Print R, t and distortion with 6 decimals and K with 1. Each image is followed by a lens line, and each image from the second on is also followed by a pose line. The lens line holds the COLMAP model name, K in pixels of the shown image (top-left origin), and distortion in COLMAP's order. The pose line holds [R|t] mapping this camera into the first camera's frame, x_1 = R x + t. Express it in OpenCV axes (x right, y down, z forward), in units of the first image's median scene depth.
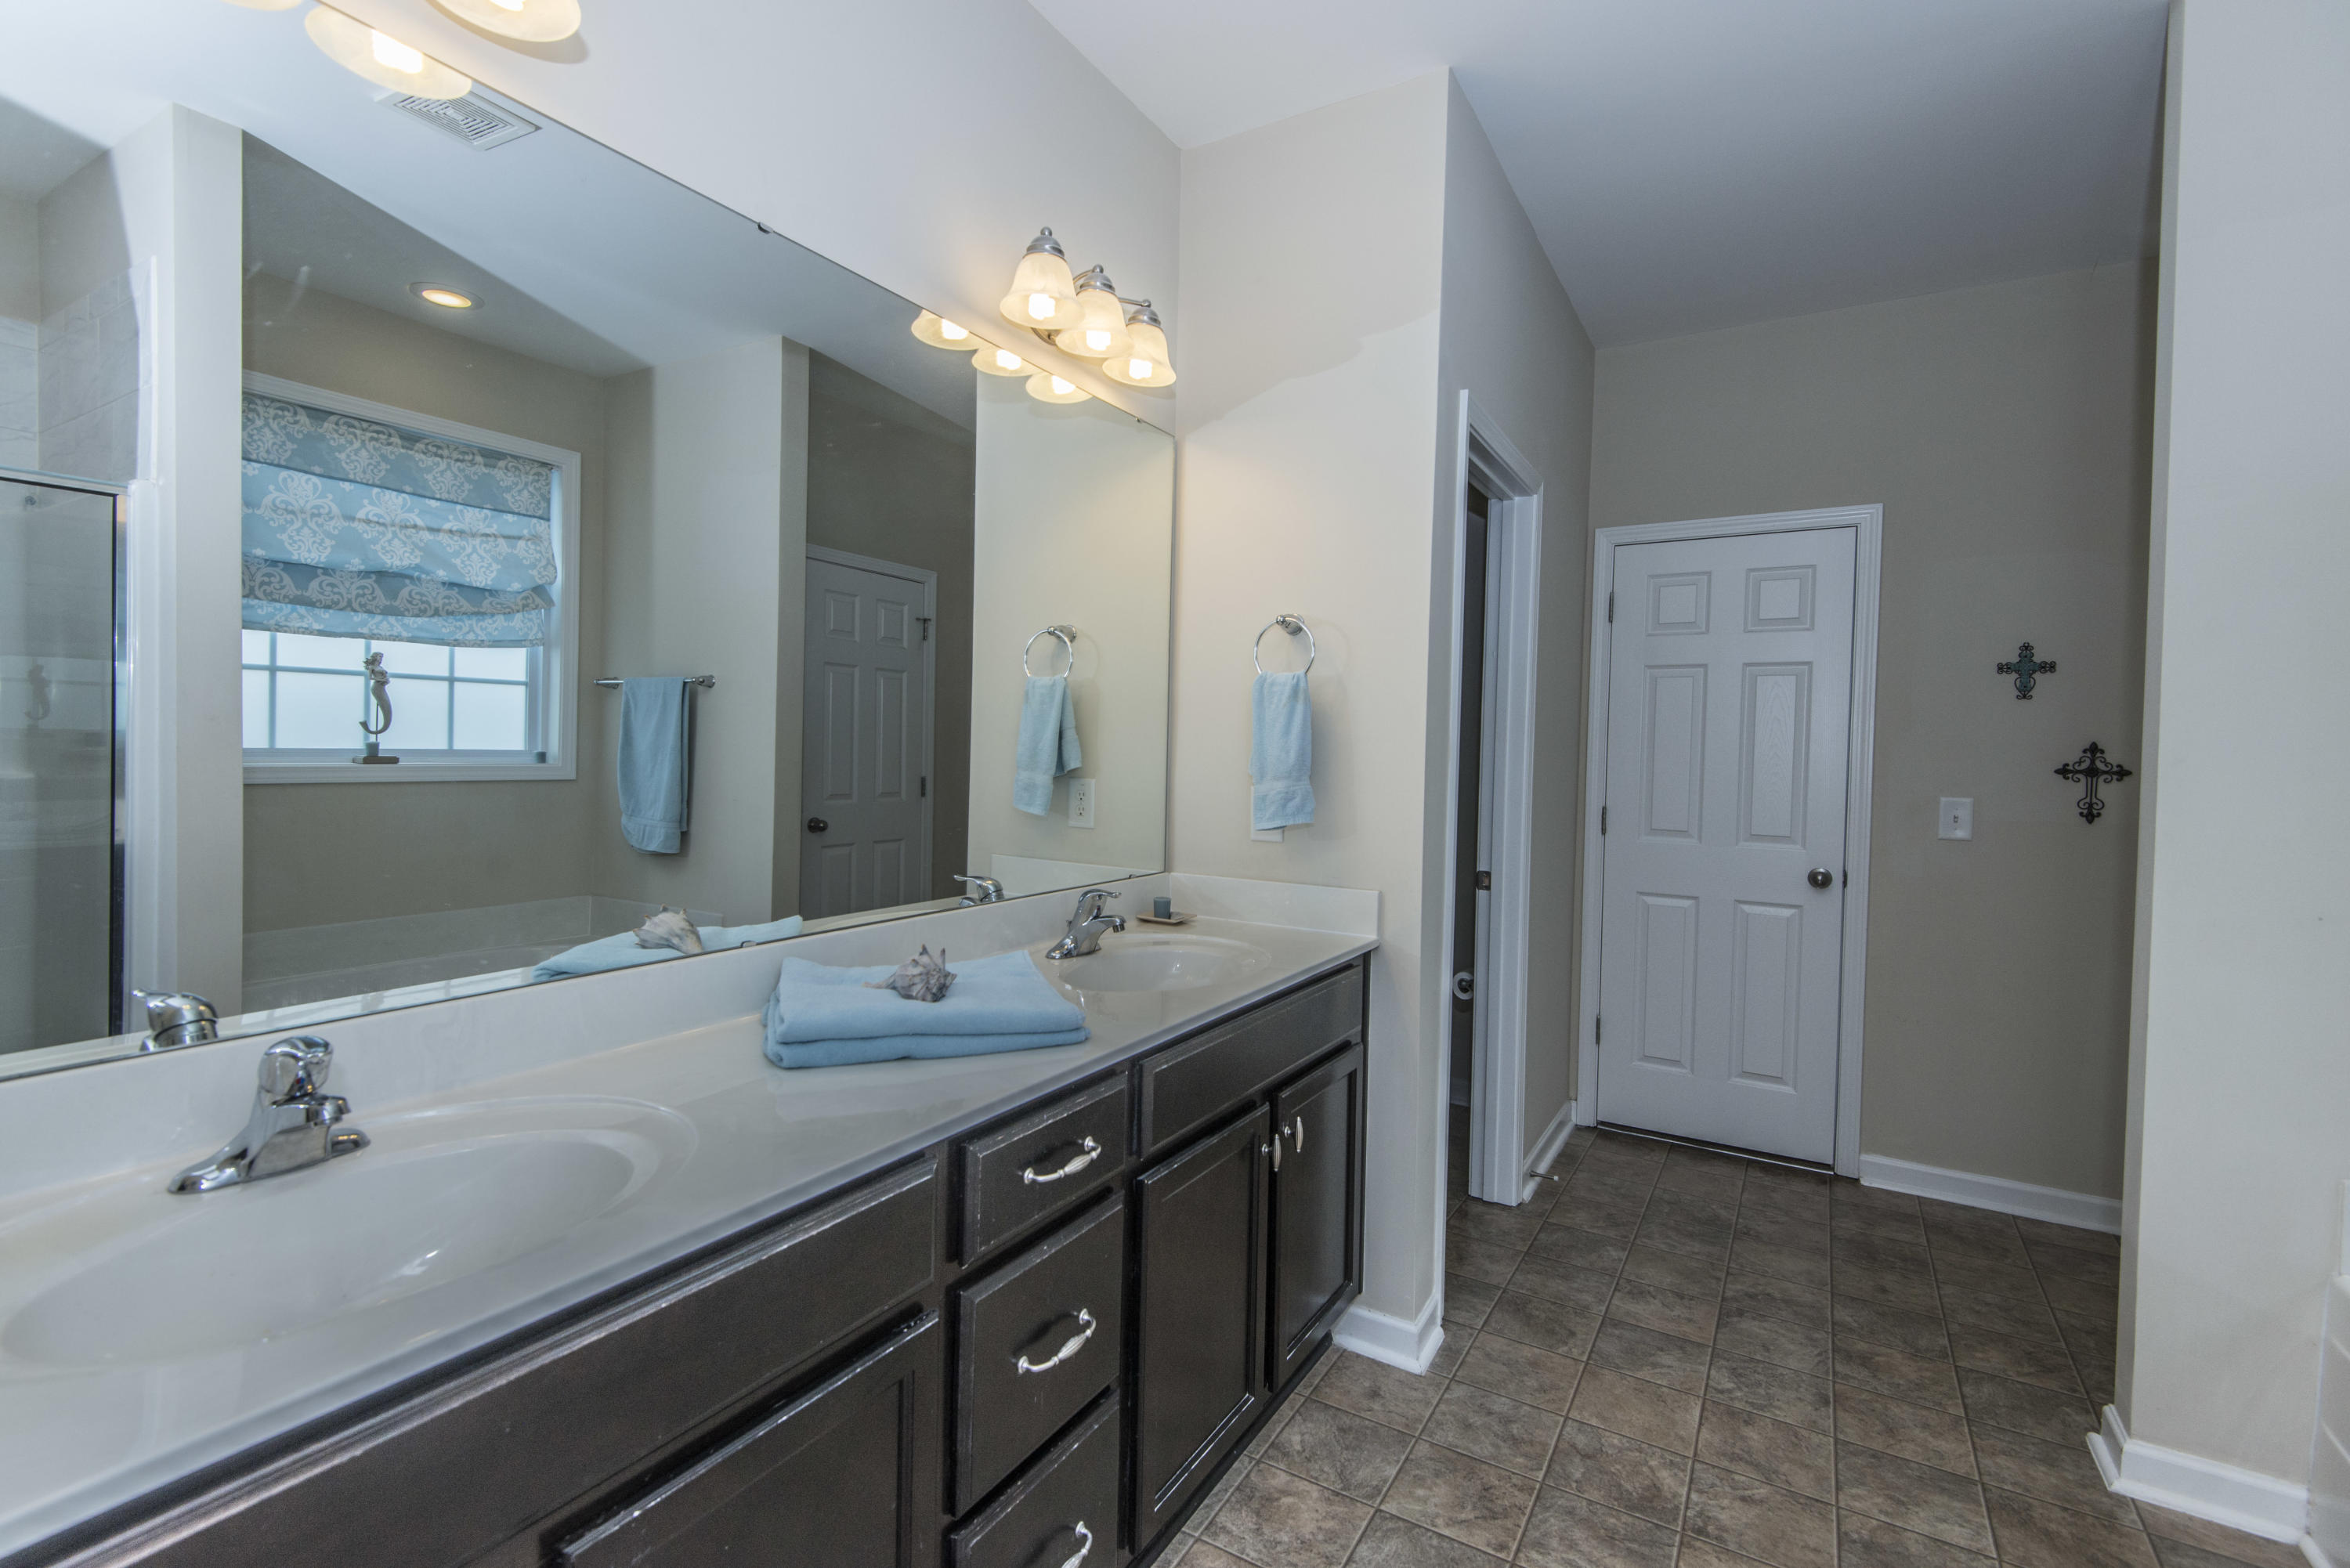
lens RADIAL K [[1076.9, 0, 1156.9], [0, 1076.9, 764.0], [0, 0, 1]] dist [0.033204, -0.015841]
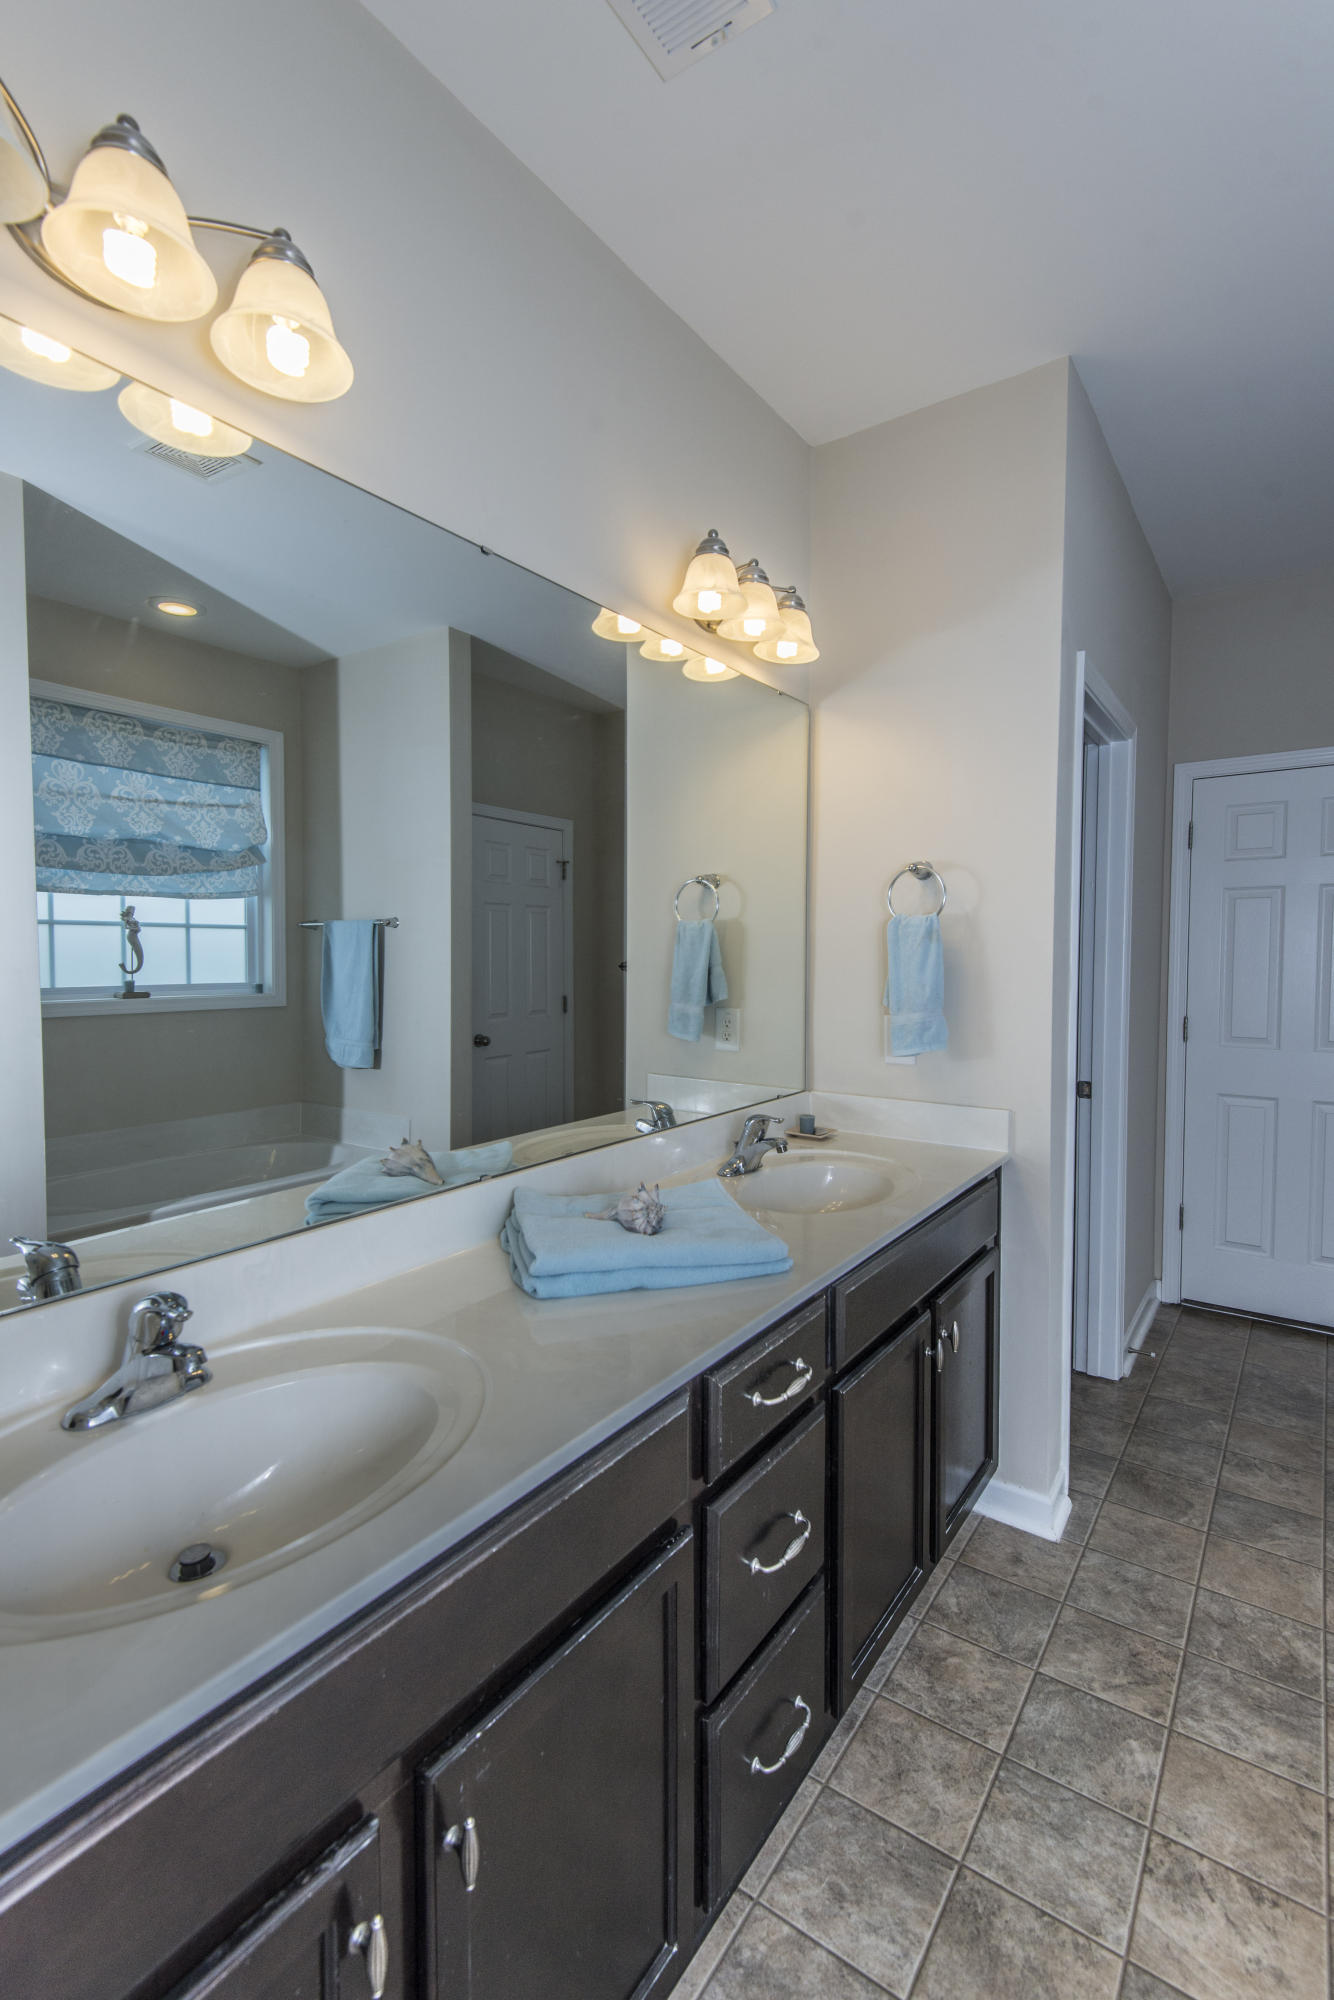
lens RADIAL K [[916.6, 0, 663.1], [0, 916.6, 986.1], [0, 0, 1]] dist [0.033204, -0.015841]
pose [[0.996823, -0.018901, -0.077376, -0.079132], [0.020611, 0.999559, 0.021358, -0.040259], [0.076939, -0.022885, 0.996773, 0.031288]]
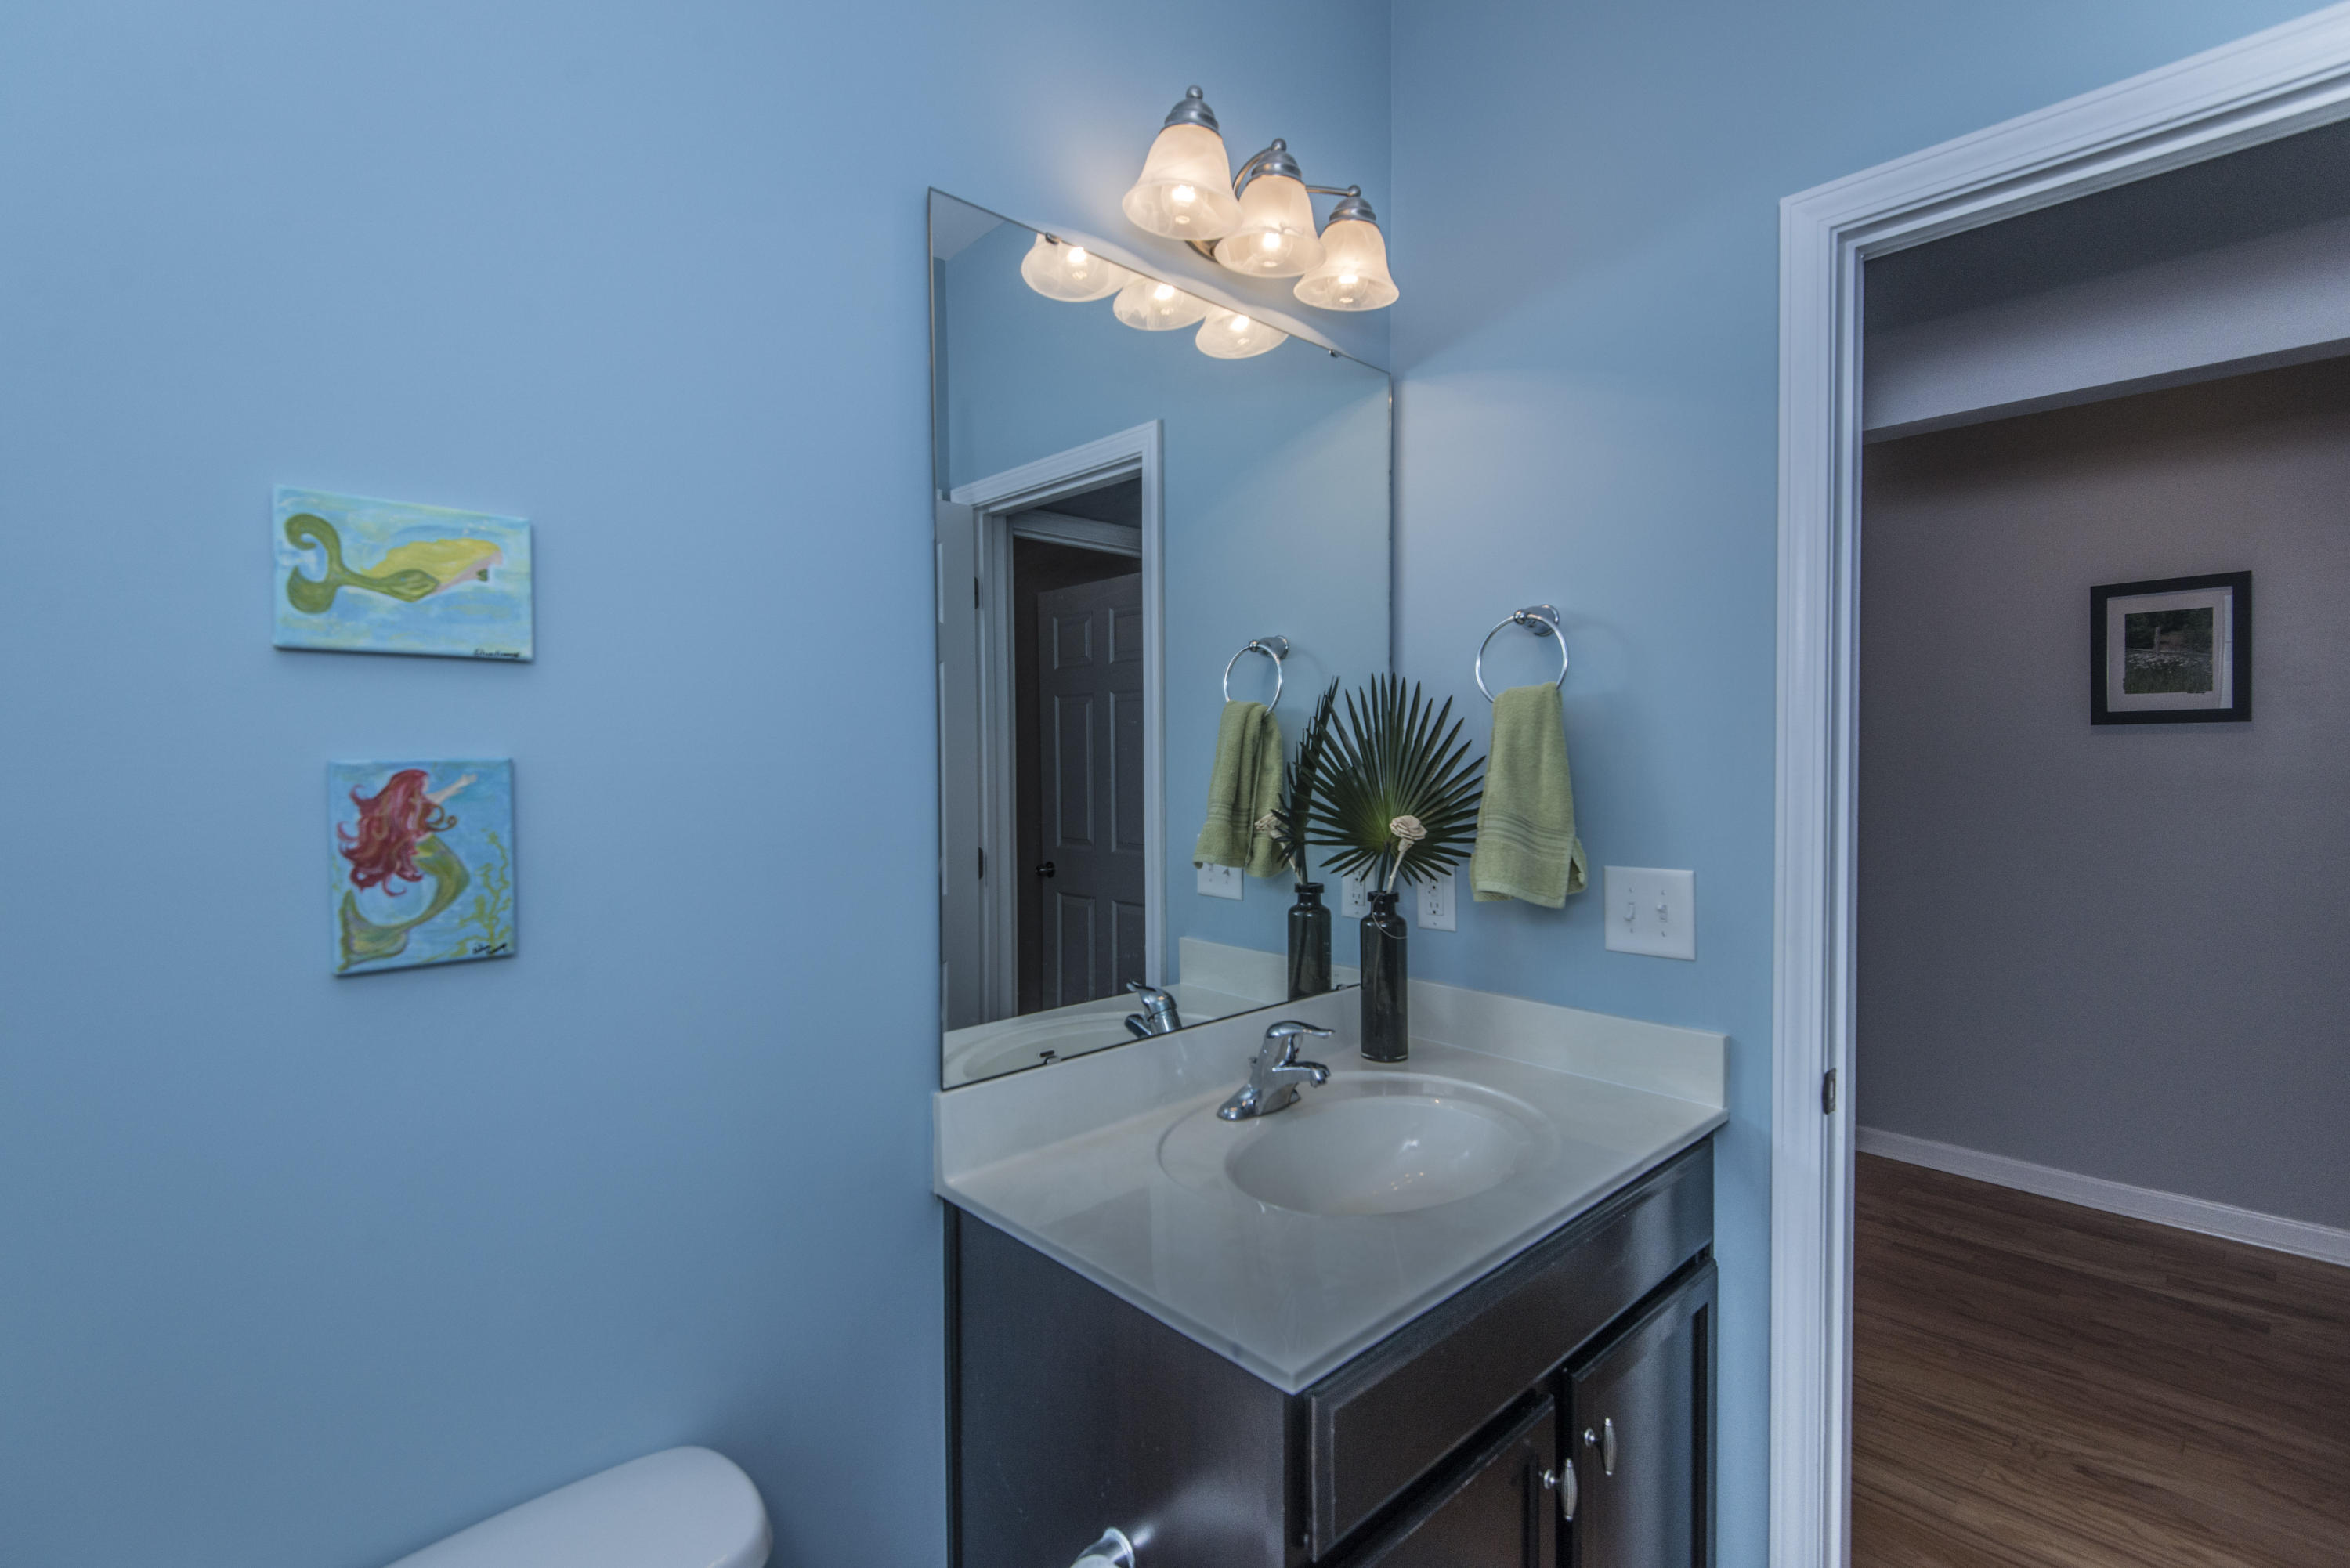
lens RADIAL K [[1076.9, 0, 1139.6], [0, 1076.9, 752.4], [0, 0, 1]] dist [0.033204, -0.015841]
pose [[0.962169, -0.019266, -0.271772, 0.044816], [0.018872, 0.999814, -0.004063, -0.056810], [0.271800, -0.001220, 0.962353, 0.283211]]
